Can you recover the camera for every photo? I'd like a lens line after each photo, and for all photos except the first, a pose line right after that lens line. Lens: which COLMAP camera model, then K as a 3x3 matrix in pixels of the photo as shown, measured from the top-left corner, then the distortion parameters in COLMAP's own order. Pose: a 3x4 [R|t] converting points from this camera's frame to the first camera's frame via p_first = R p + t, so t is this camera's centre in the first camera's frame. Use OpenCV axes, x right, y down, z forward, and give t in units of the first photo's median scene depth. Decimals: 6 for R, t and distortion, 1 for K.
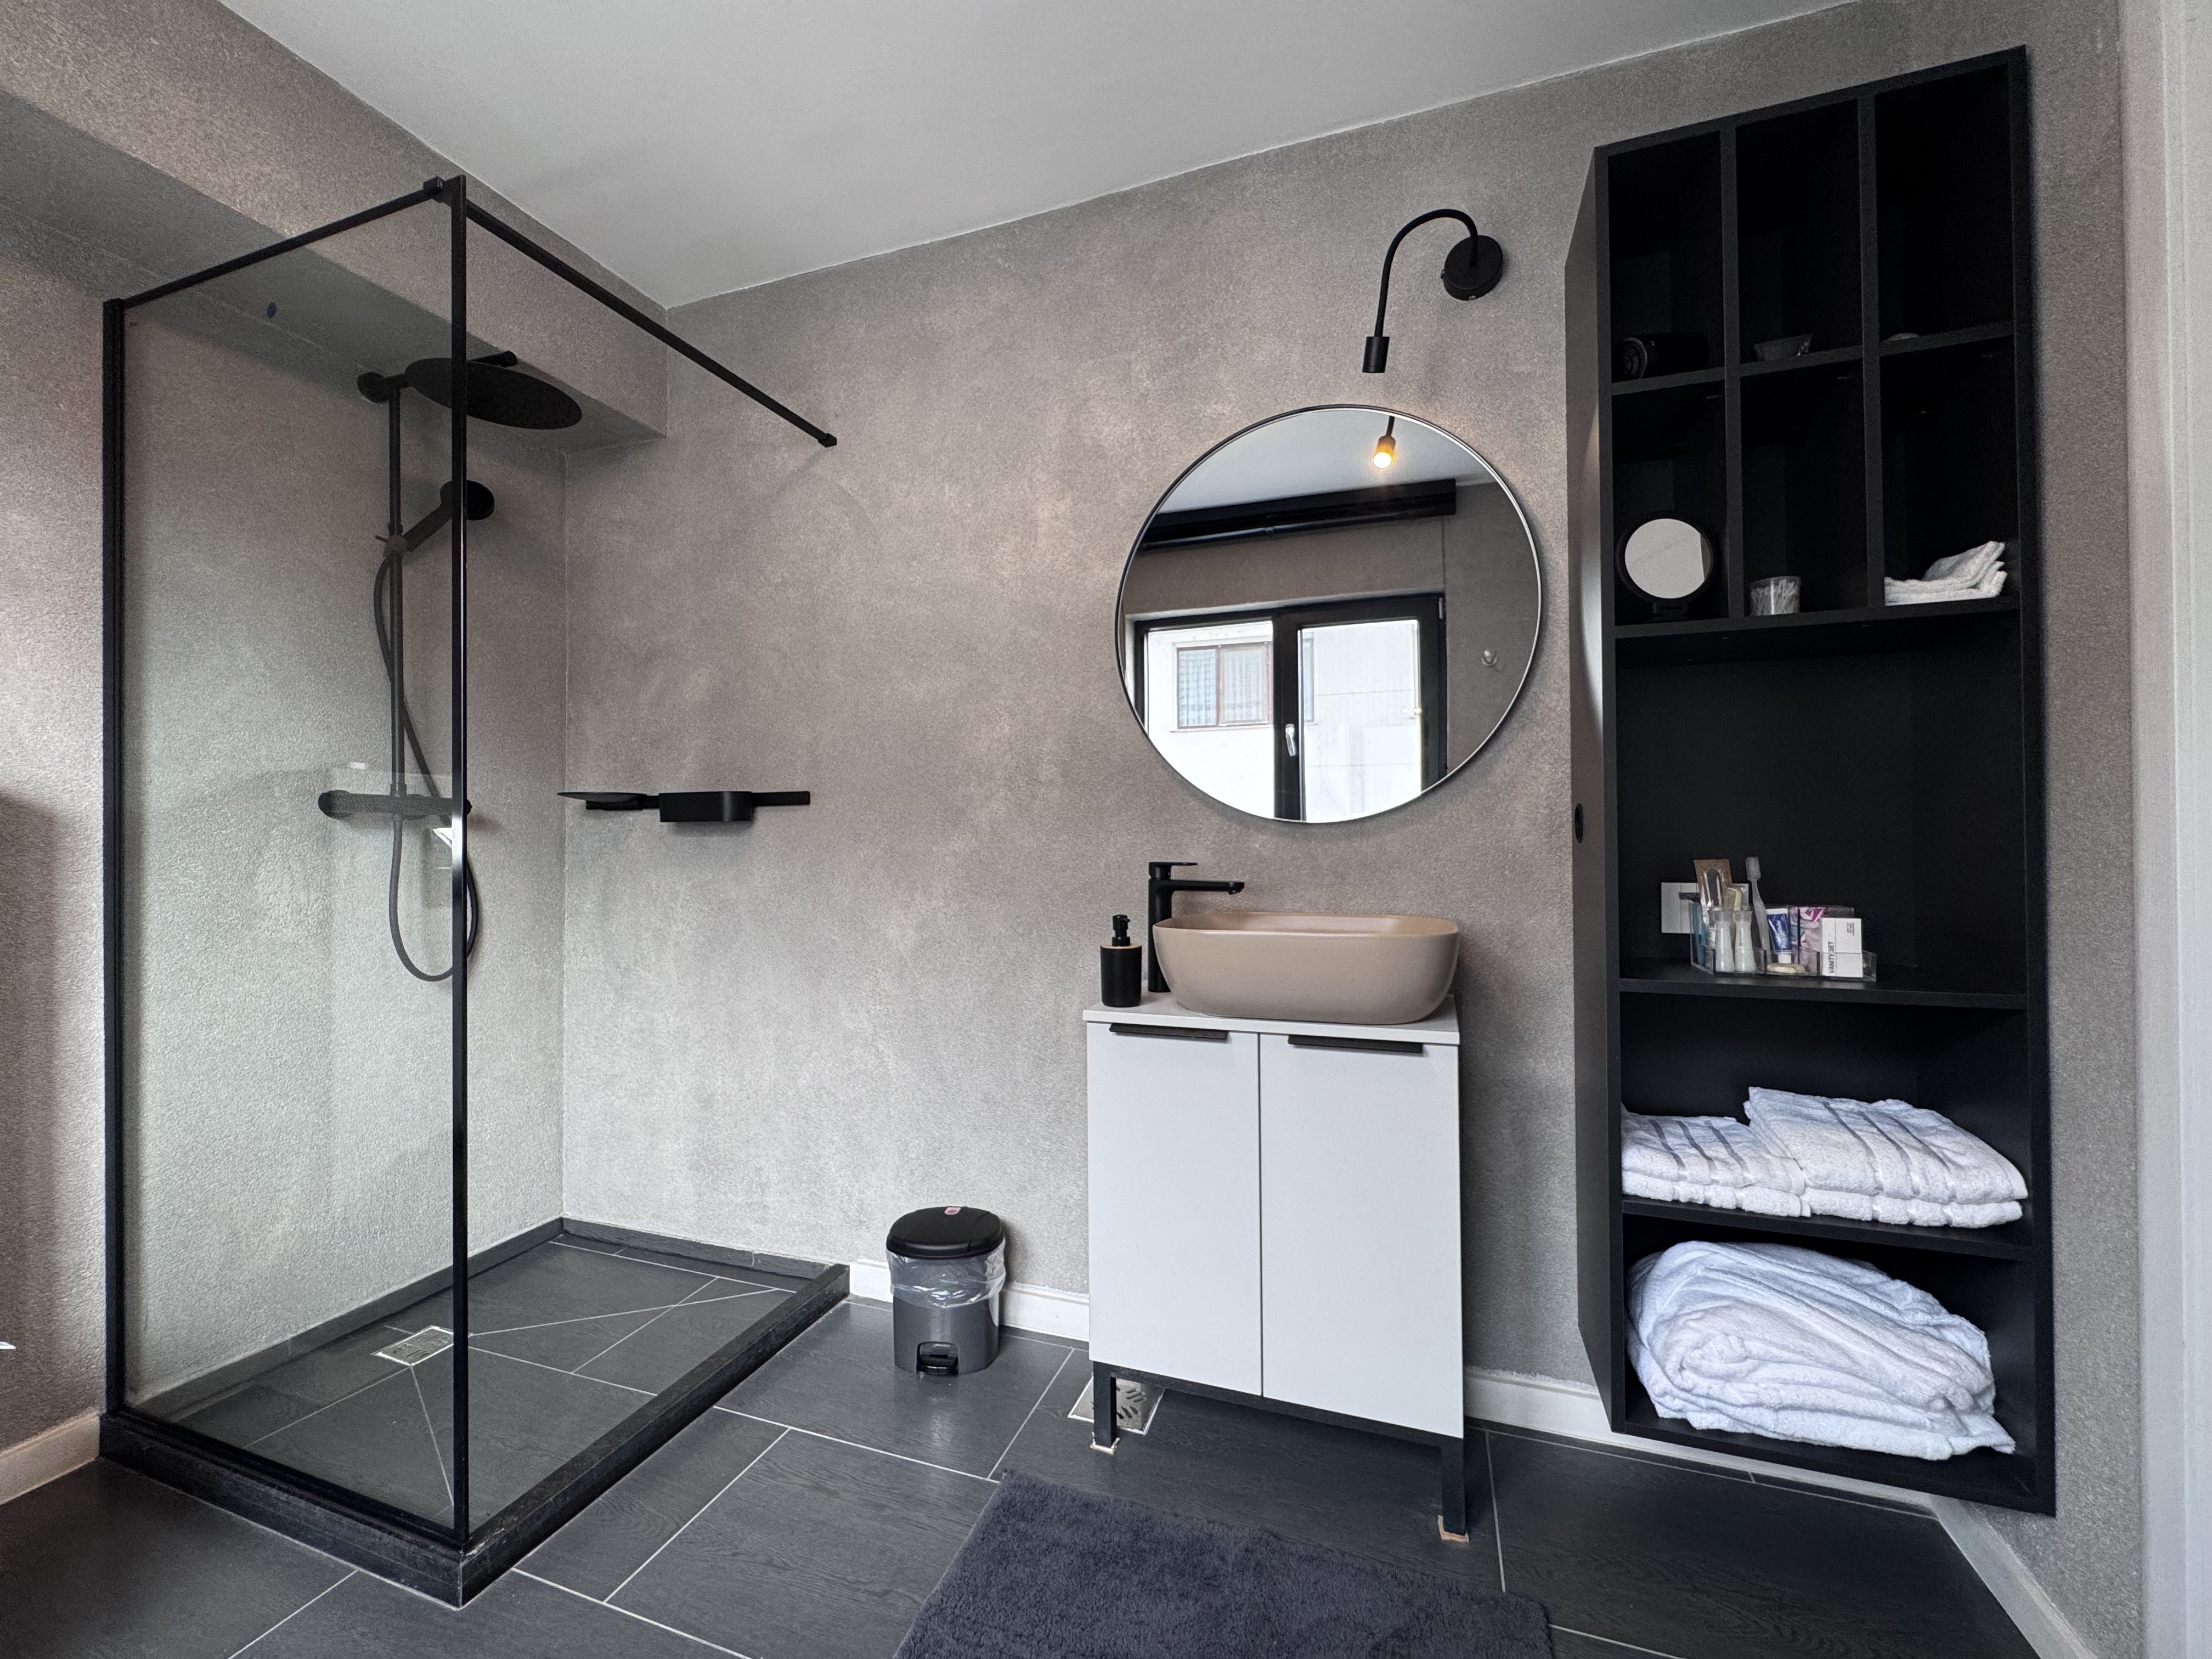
lens RADIAL K [[888.1, 0, 1101.9], [0, 888.1, 825.7], [0, 0, 1]] dist [-0.002598, 0.000042]
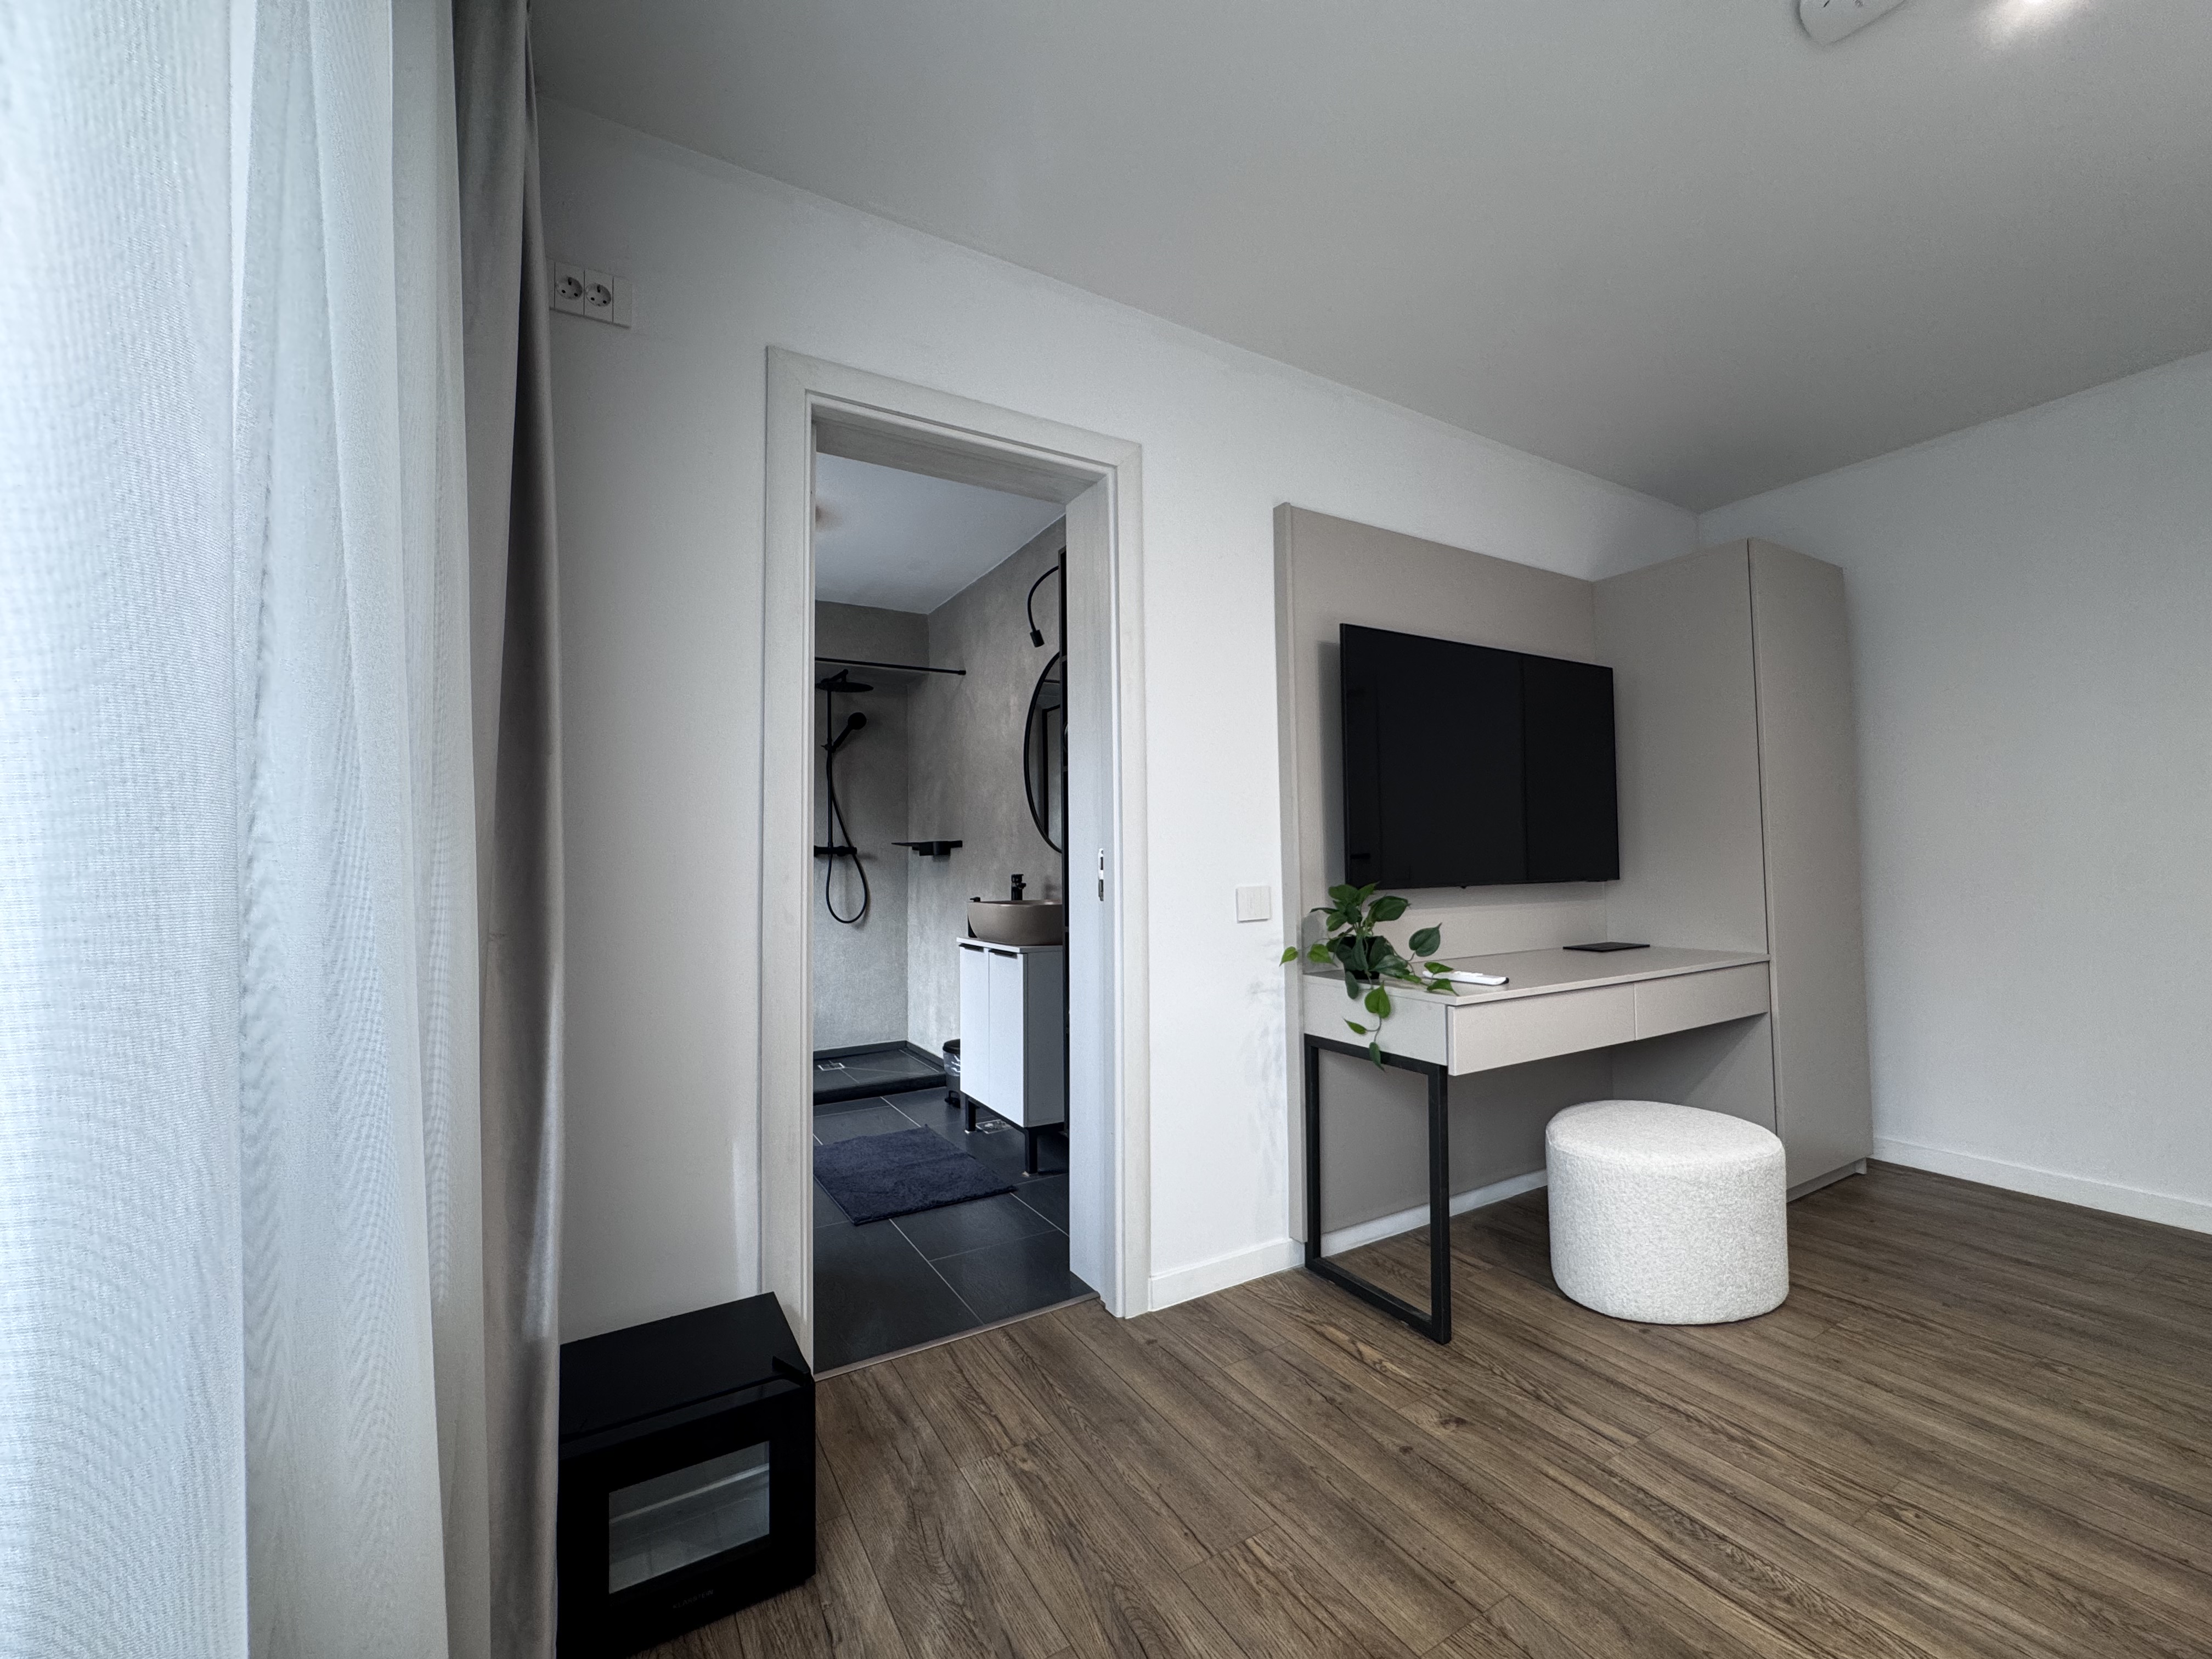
lens RADIAL K [[888.1, 0, 1097.1], [0, 888.1, 827.0], [0, 0, 1]] dist [-0.002598, 0.000042]
pose [[0.764405, -0.031573, -0.643963, 1.549566], [0.015741, 0.999416, -0.030316, -0.003566], [0.644544, 0.013037, 0.764456, -0.475114]]
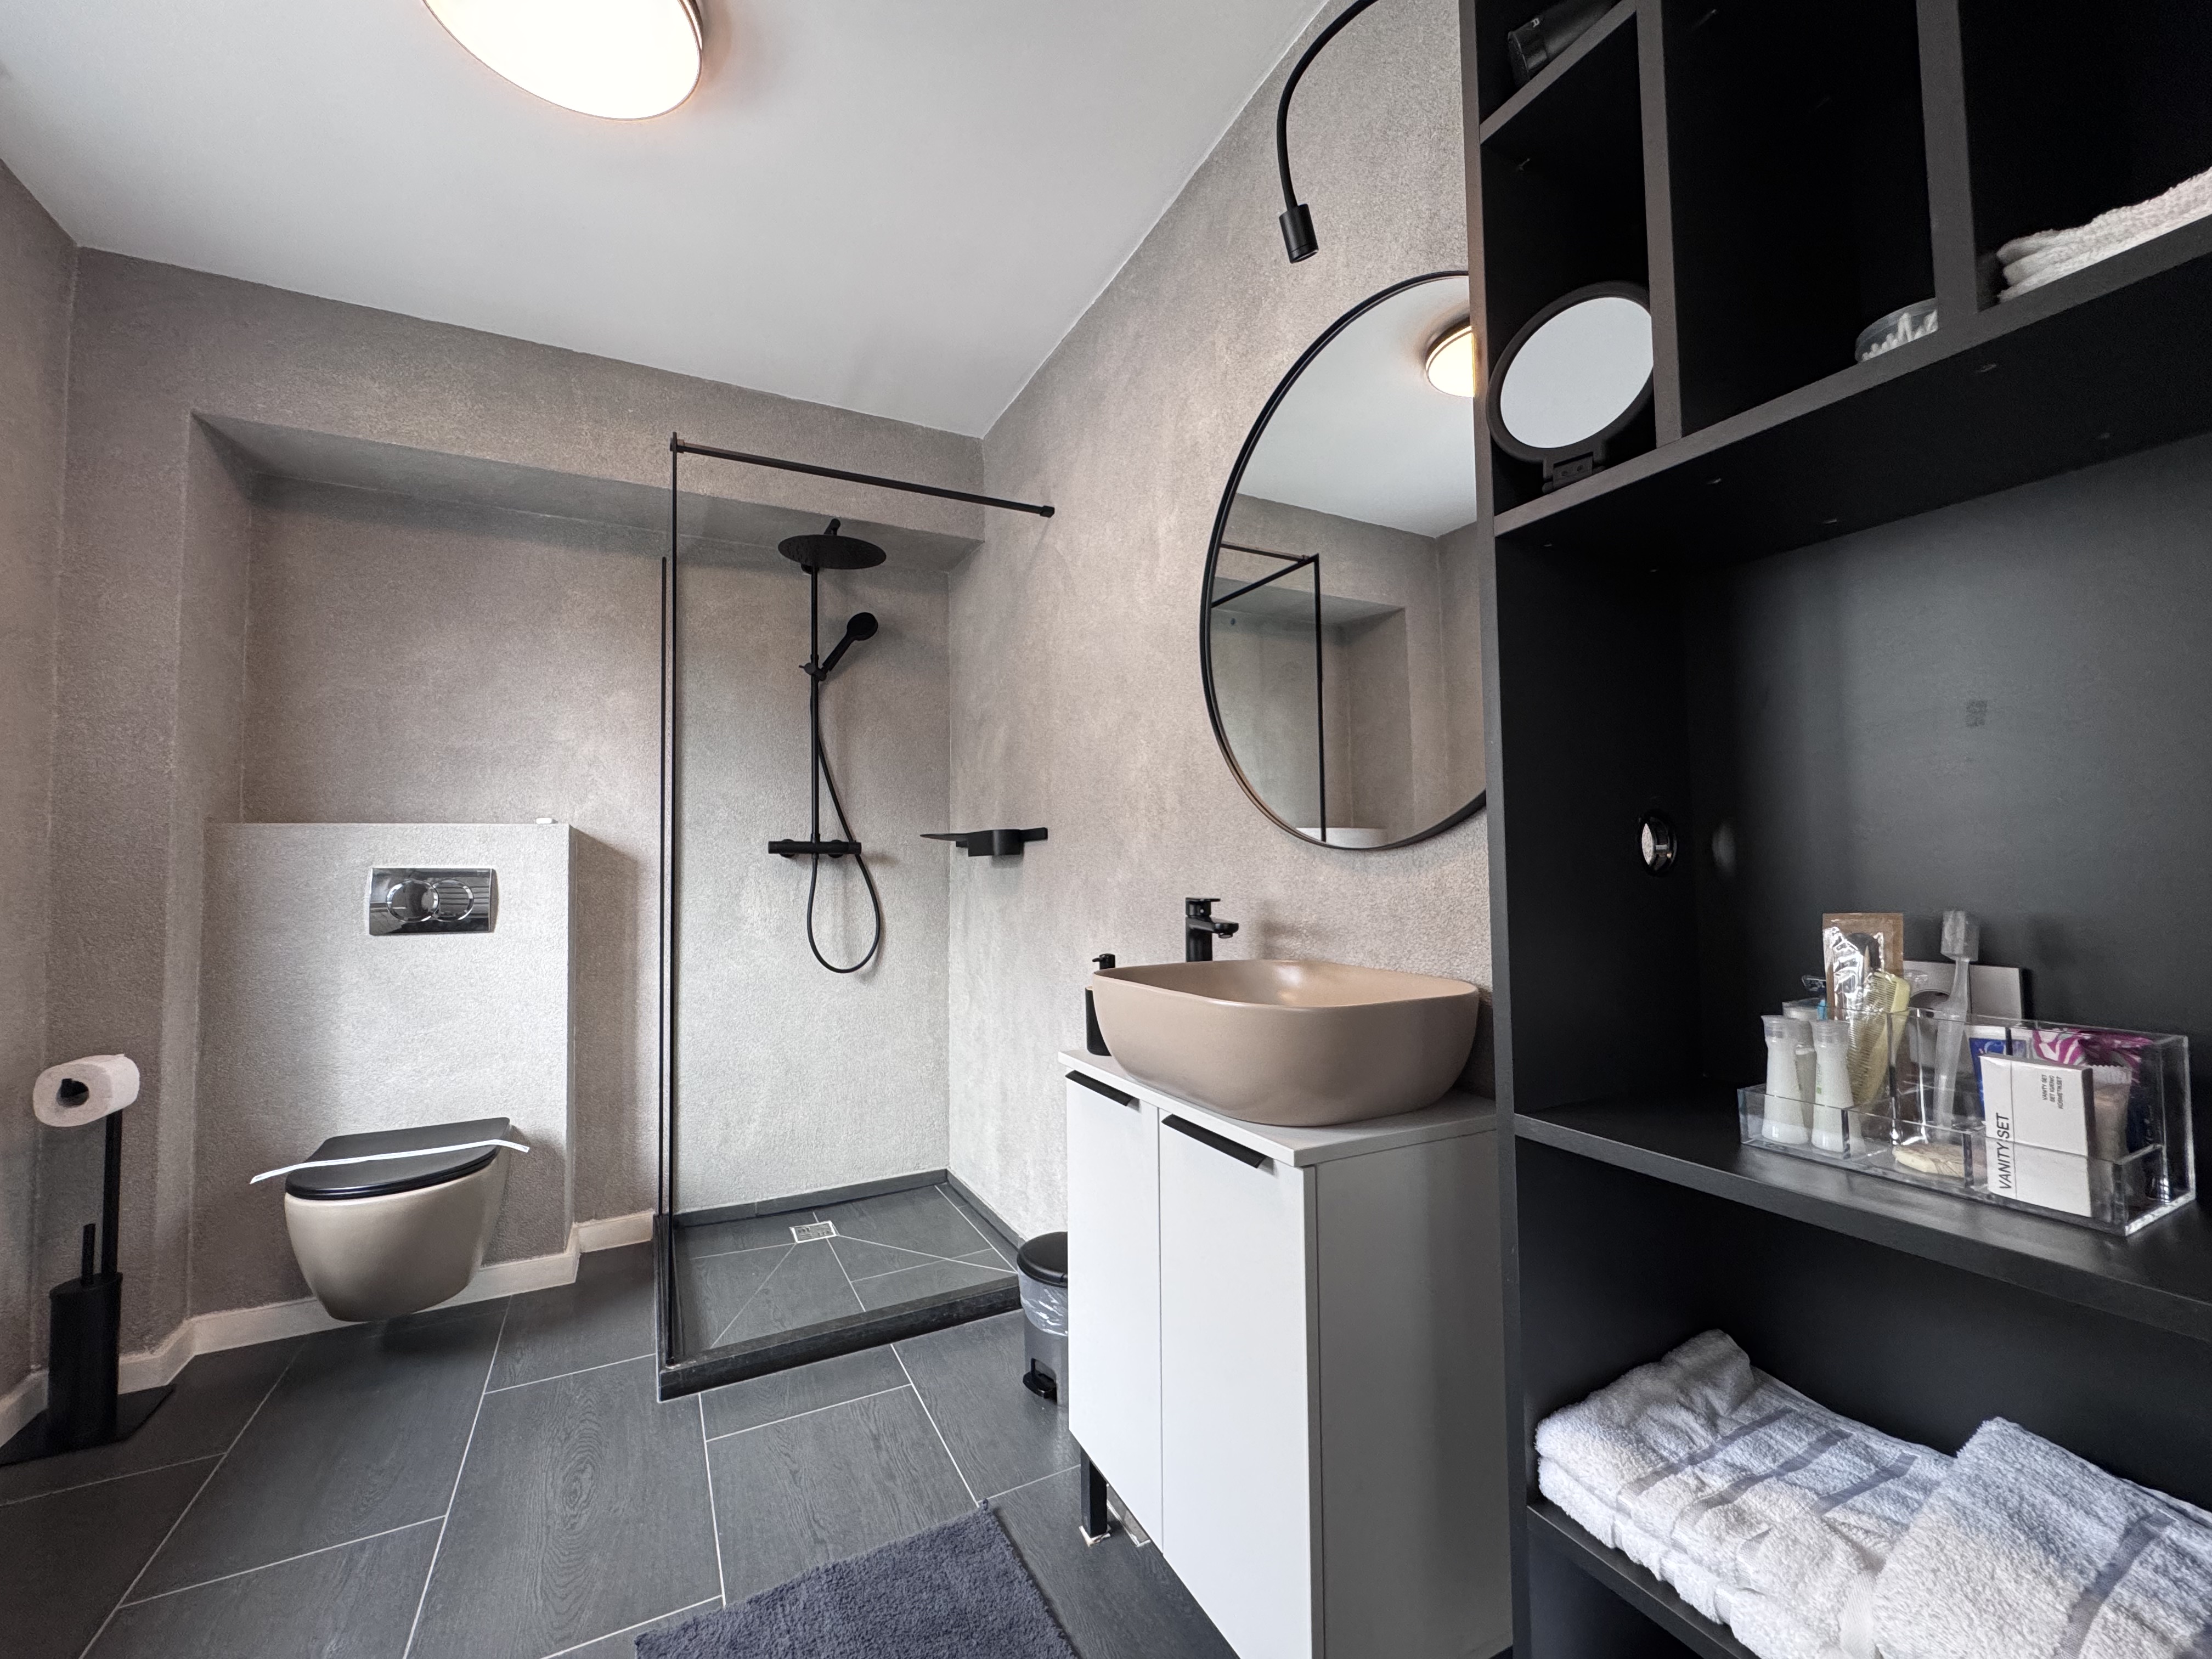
lens RADIAL K [[888.1, 0, 1103.7], [0, 888.1, 827.0], [0, 0, 1]] dist [-0.002598, 0.000042]
pose [[0.733633, -0.035739, -0.678606, 0.590151], [0.016682, 0.999262, -0.034591, 0.000137], [0.679341, 0.014056, 0.733688, 0.290172]]
